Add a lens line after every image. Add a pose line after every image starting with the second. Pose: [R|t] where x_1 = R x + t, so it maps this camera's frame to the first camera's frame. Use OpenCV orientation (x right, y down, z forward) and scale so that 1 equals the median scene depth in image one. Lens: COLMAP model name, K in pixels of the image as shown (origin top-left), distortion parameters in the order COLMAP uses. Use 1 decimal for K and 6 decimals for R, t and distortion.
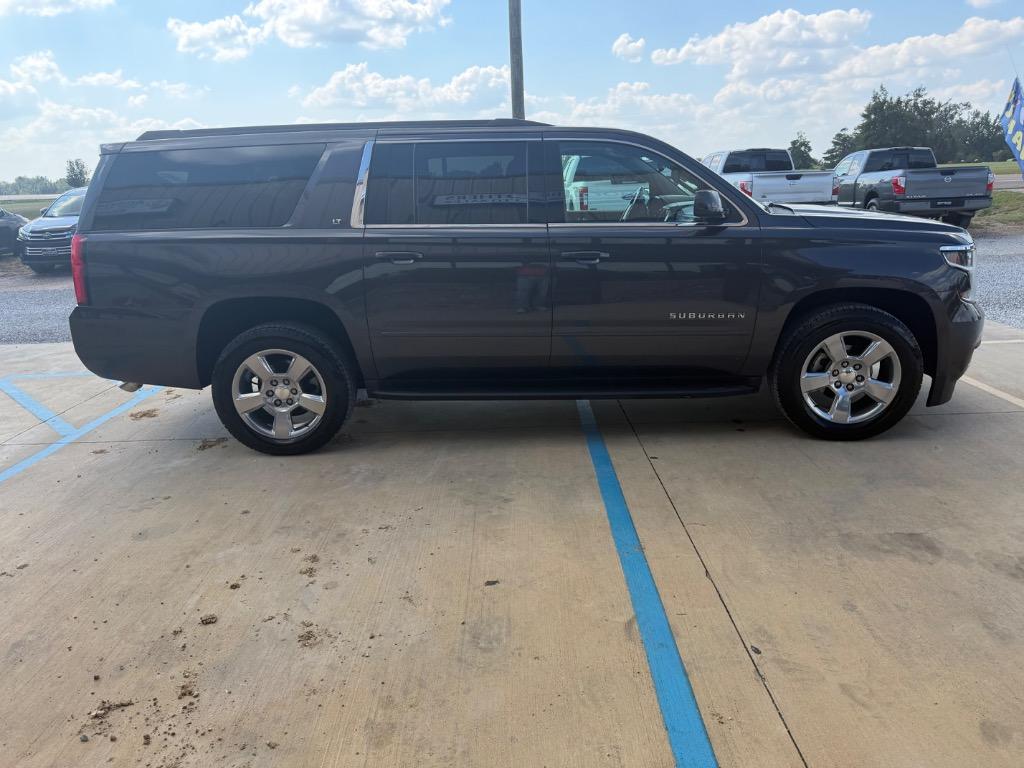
lens RADIAL K [[725.3, 0, 508.2], [0, 725.3, 386.1], [0, 0, 1]] dist [0.016089, -0.019019]
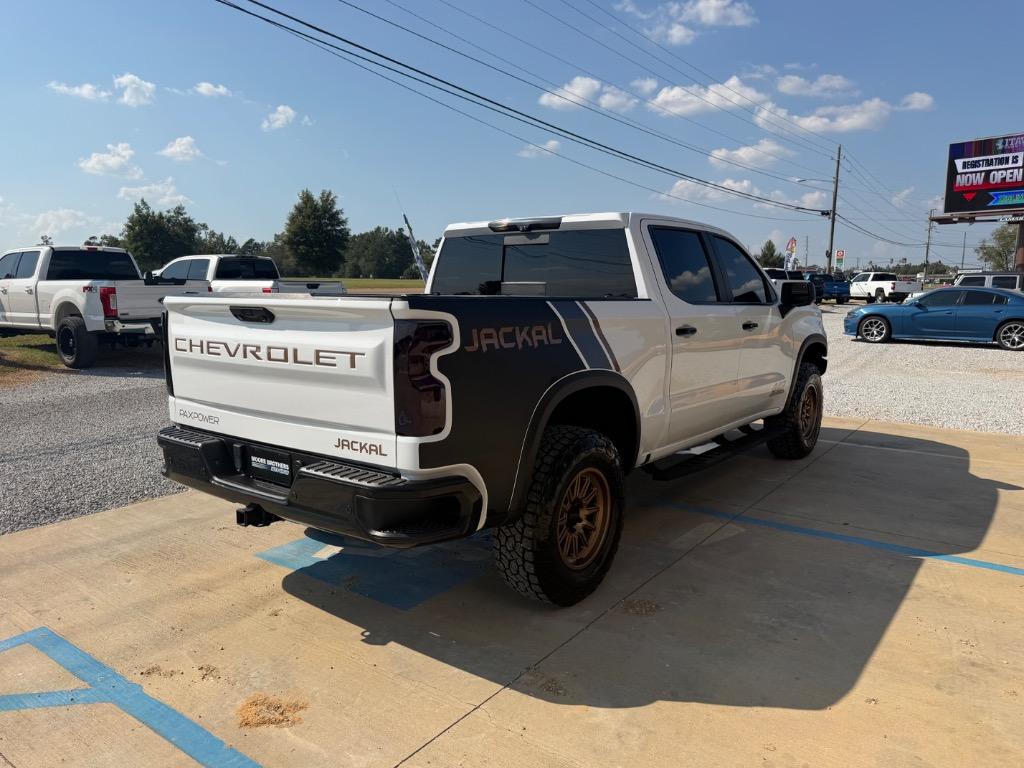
lens RADIAL K [[734.2, 0, 511.6], [0, 734.2, 386.7], [0, 0, 1]] dist [0.000537, -0.001924]
pose [[0.589900, -0.078689, 0.803633, -0.976265], [0.193313, 0.980061, -0.045935, -0.153444], [-0.783995, 0.182450, 0.593350, 0.652623]]
